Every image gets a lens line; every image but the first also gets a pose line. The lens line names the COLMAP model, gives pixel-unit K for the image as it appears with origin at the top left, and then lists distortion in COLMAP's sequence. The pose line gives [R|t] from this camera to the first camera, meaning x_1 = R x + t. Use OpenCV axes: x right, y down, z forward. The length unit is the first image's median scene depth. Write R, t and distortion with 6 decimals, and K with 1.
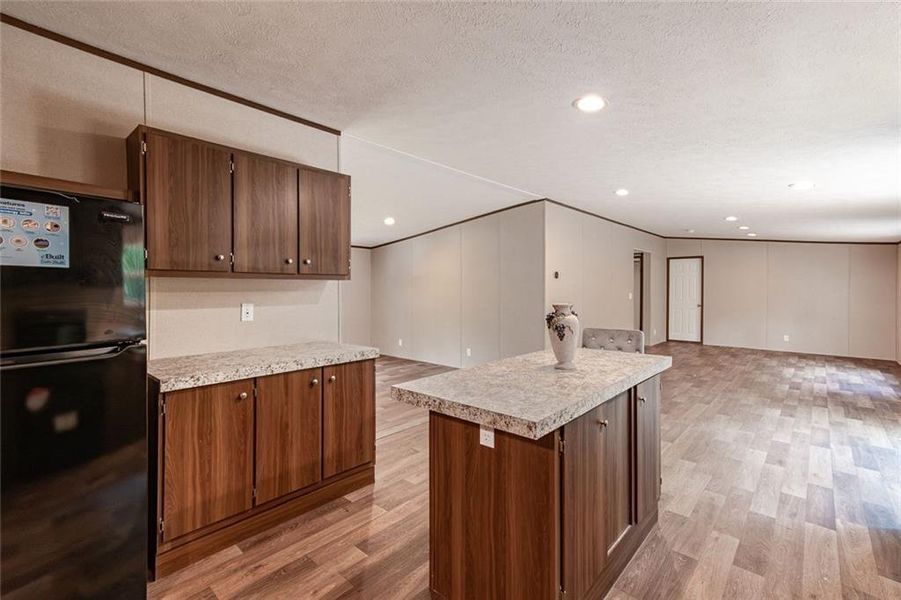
lens RADIAL K [[406.9, 0, 446.7], [0, 406.9, 291.2], [0, 0, 1]] dist [0.016418, 0.005995]
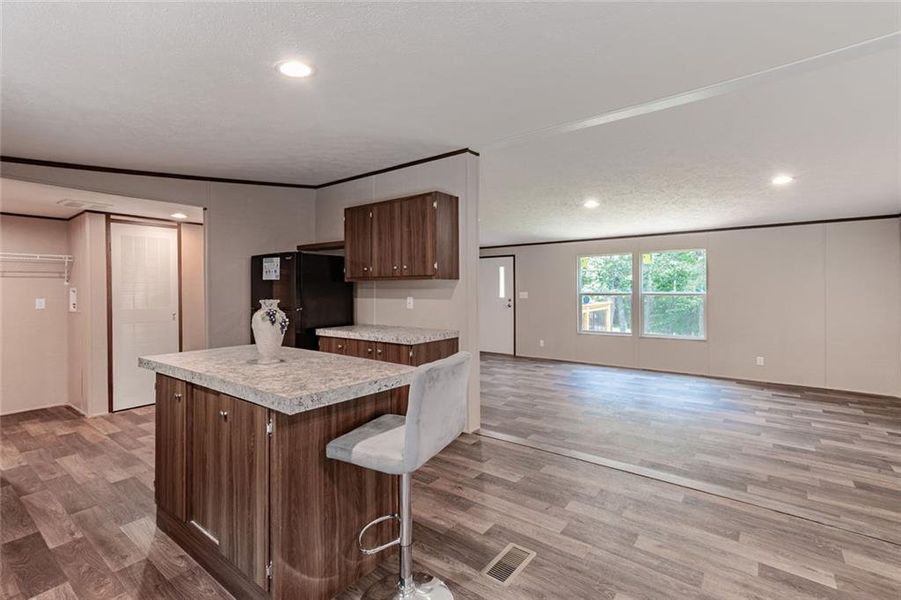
lens RADIAL K [[376.5, 0, 450.3], [0, 376.5, 286.9], [0, 0, 1]] dist [0.000832, 0.000214]
pose [[0.137690, -0.004533, -0.990465, 0.935180], [-0.001454, 0.999988, -0.004779, -0.000028], [0.990474, 0.002098, 0.137682, 0.988479]]
